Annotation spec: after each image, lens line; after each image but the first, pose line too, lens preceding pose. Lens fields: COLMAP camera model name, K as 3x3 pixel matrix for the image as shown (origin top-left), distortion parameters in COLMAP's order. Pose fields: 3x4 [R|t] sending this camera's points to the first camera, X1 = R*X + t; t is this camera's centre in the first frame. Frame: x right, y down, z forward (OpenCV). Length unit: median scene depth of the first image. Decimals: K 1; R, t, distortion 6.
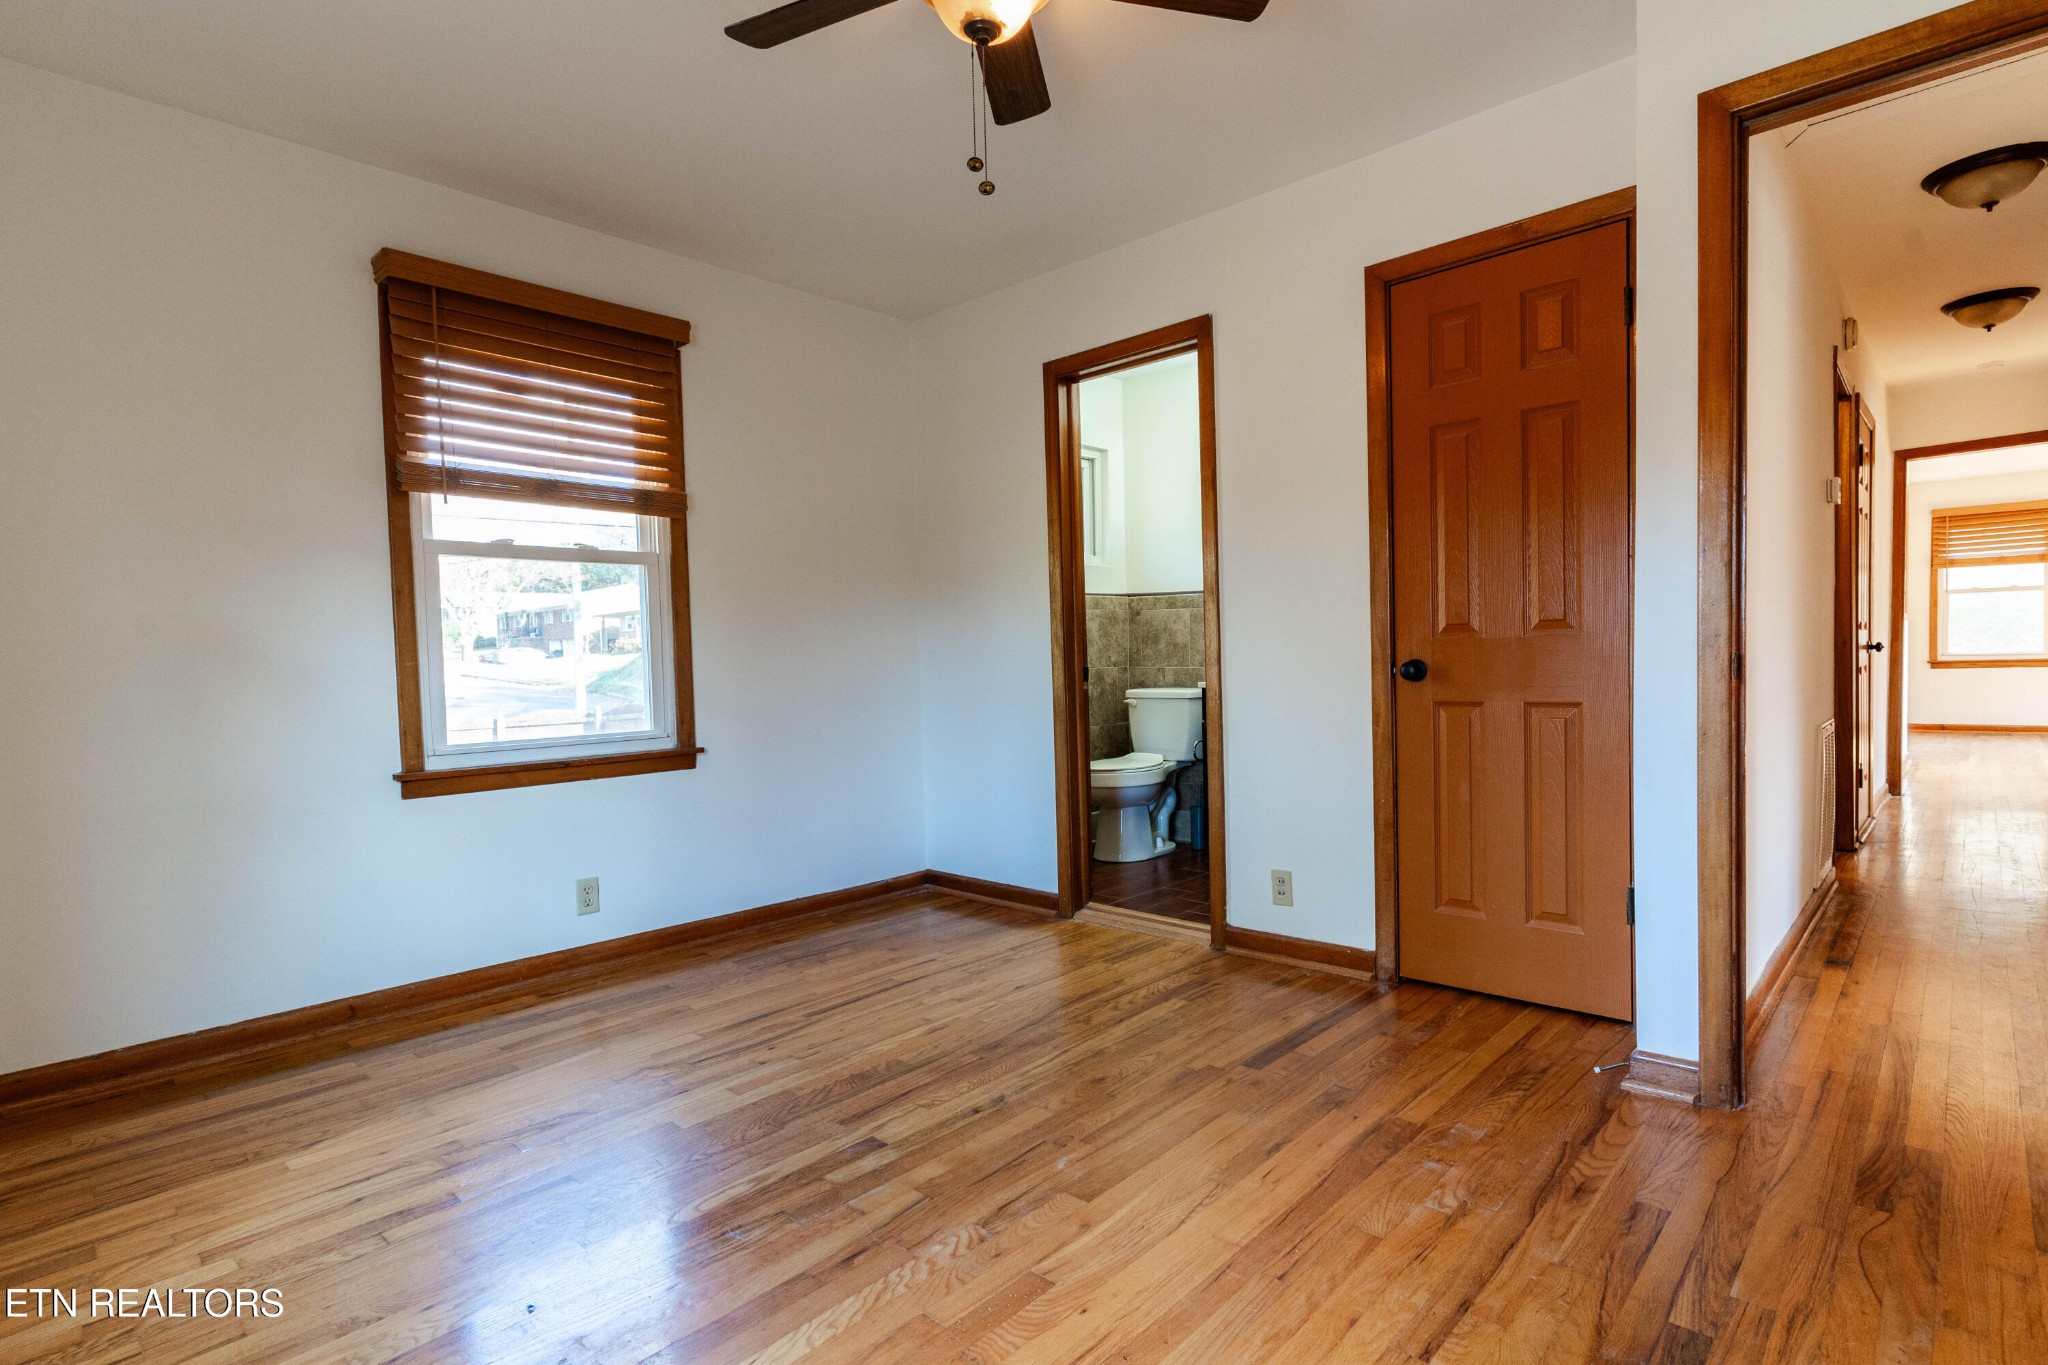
lens RADIAL K [[1017.1, 0, 1024.8], [0, 1017.1, 696.7], [0, 0, 1]] dist [-0.000181, 0.000390]
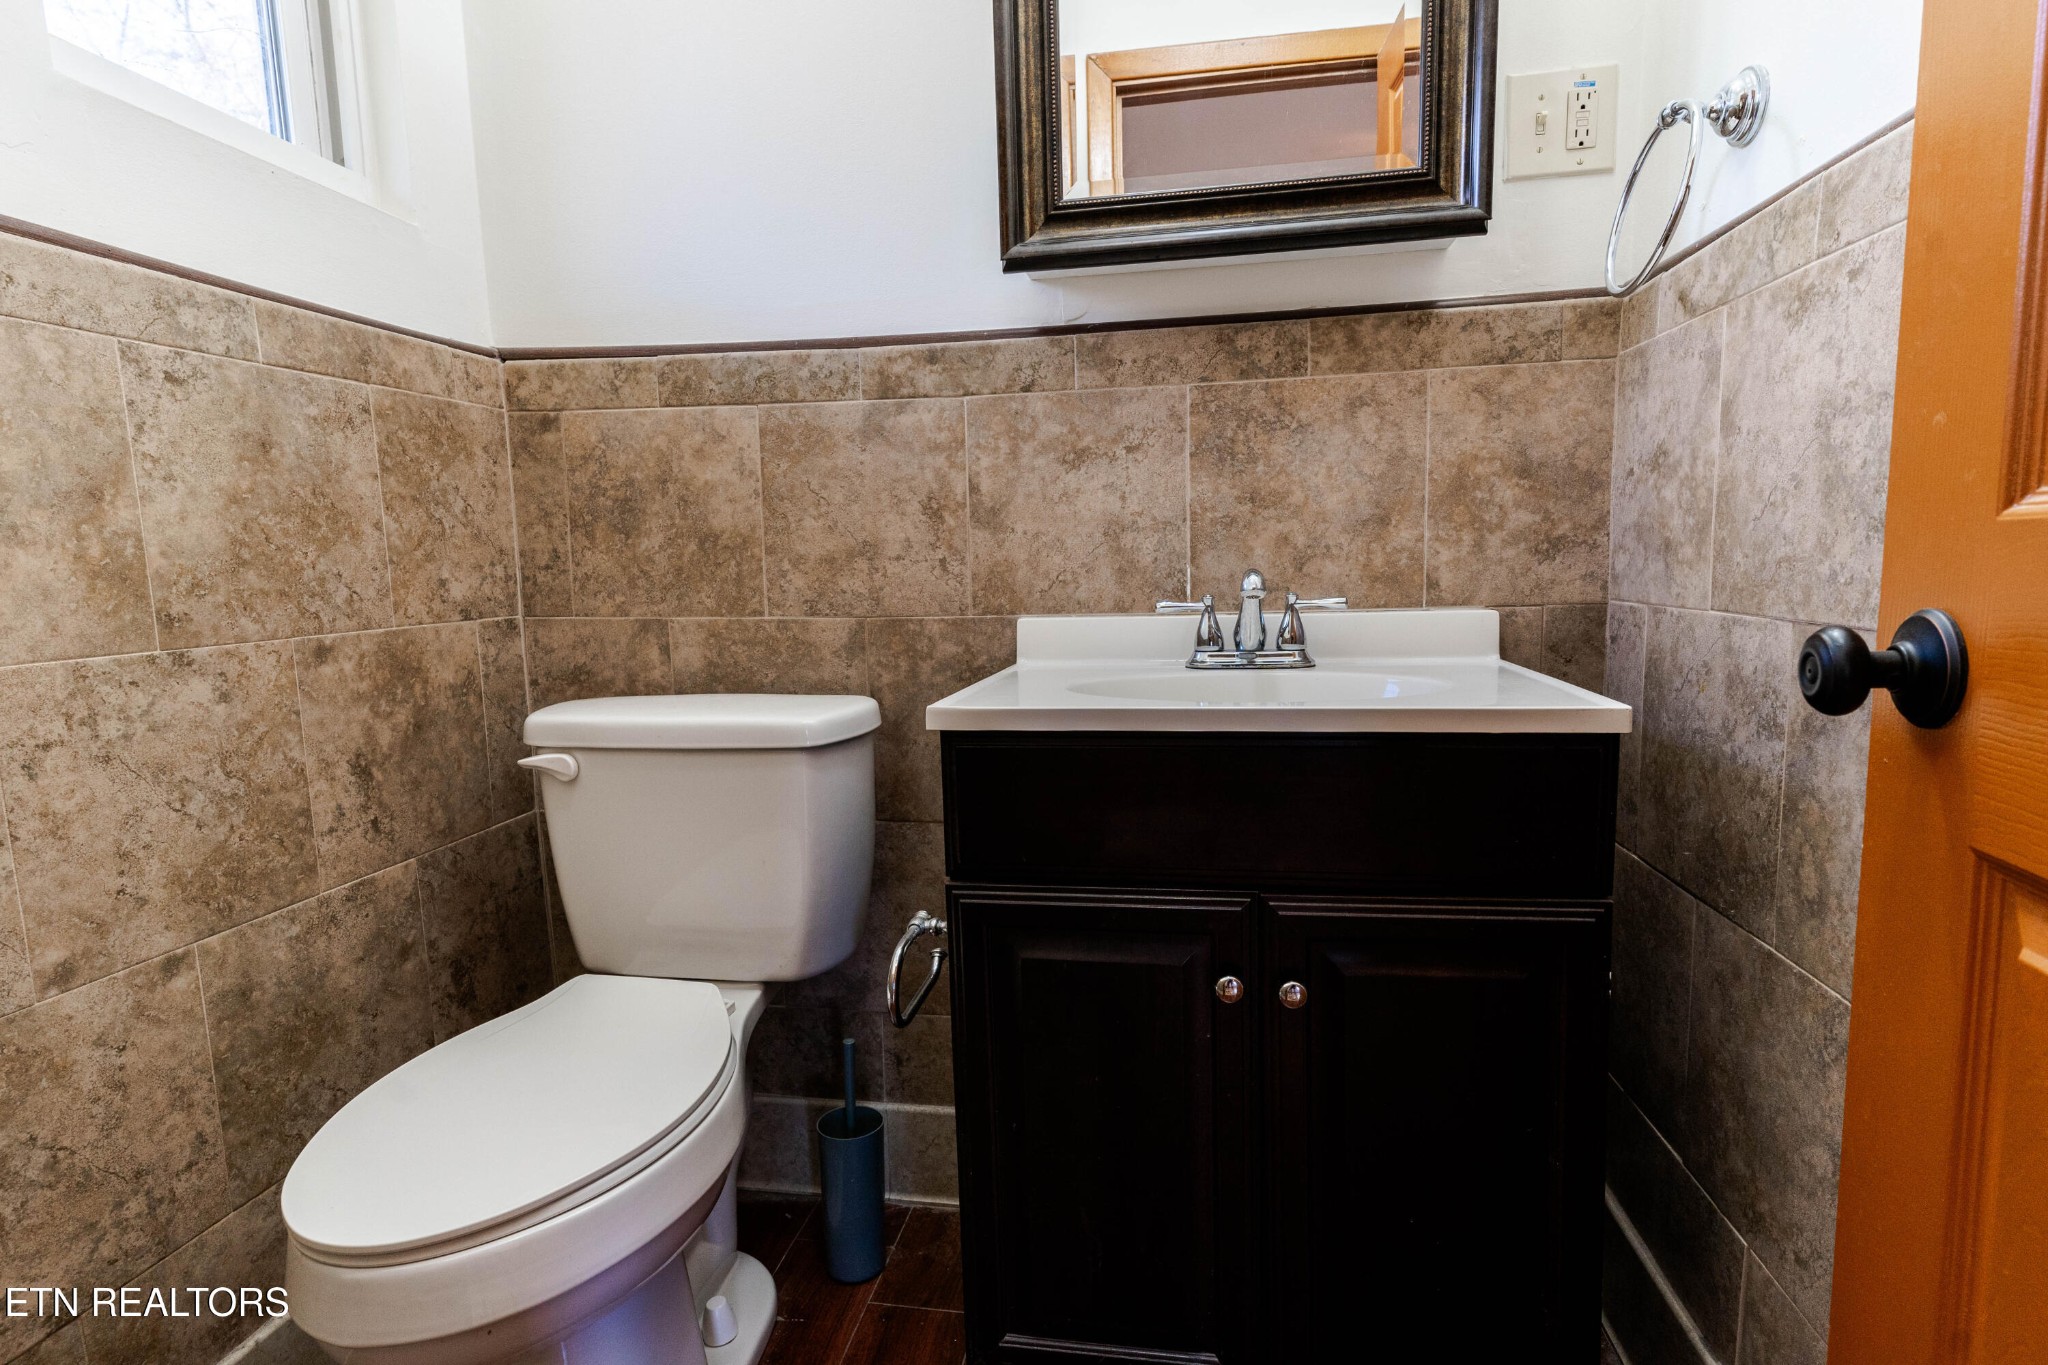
lens RADIAL K [[1017.1, 0, 1024.8], [0, 1017.1, 696.7], [0, 0, 1]] dist [-0.000181, 0.000390]
pose [[0.832484, -0.070963, 0.549487, 0.067067], [0.025513, 0.995622, 0.089925, -0.031808], [-0.553462, -0.060842, 0.830649, 0.748396]]
